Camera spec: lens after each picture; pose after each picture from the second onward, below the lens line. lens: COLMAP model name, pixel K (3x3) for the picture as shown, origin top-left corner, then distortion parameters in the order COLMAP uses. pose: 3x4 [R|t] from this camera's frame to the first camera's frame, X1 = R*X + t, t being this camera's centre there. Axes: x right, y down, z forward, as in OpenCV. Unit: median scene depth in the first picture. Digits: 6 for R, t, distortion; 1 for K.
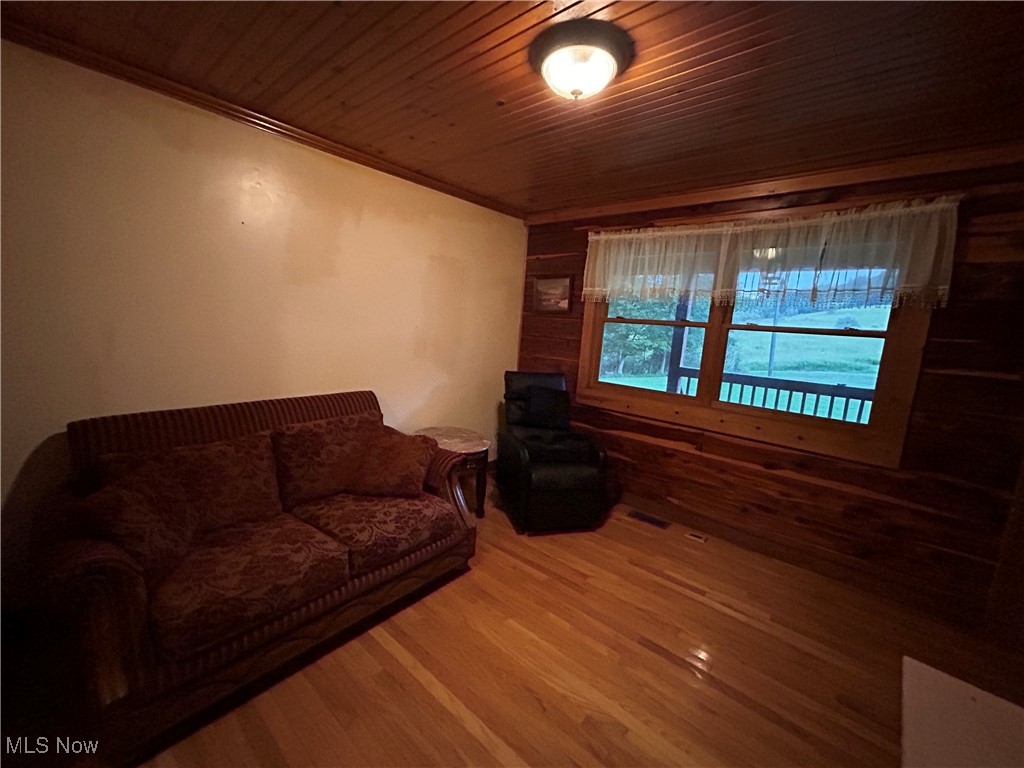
lens RADIAL K [[413.0, 0, 512.0], [0, 413.0, 384.0], [0, 0, 1]] dist [-0.001452, 0.000139]
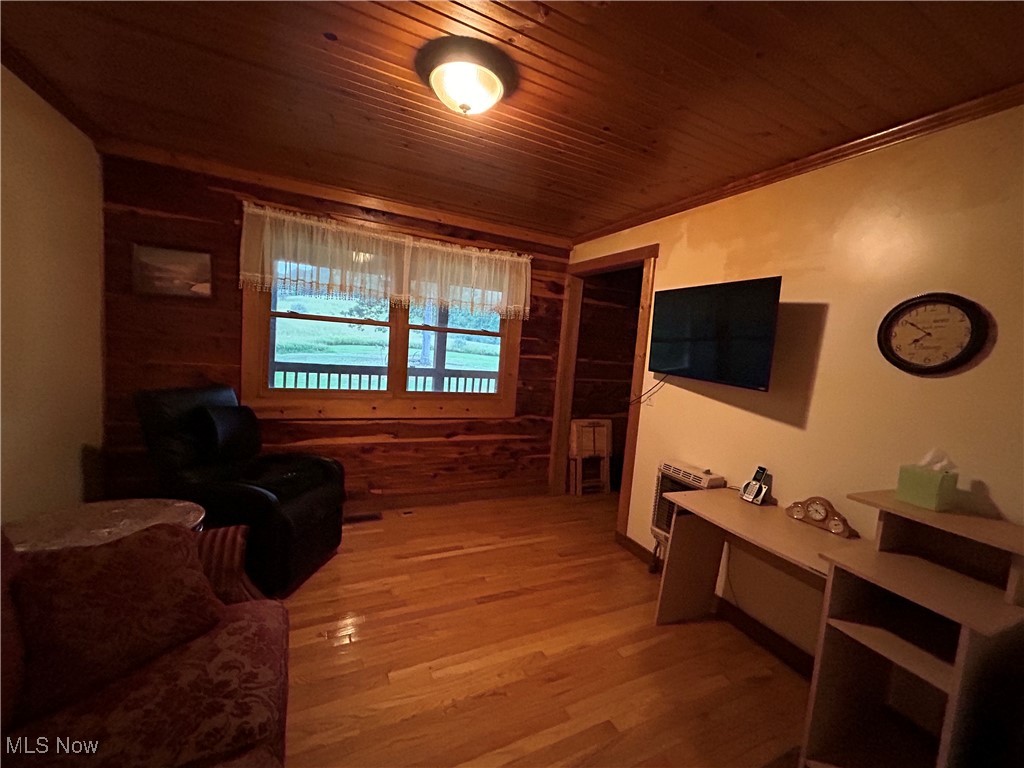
lens RADIAL K [[411.5, 0, 512.0], [0, 411.5, 384.0], [0, 0, 1]] dist [-0.001565, -0.000020]
pose [[0.394408, -0.121438, 0.910876, -0.419448], [0.083585, 0.991862, 0.096043, -0.064023], [-0.915126, 0.038255, 0.401349, 0.272698]]
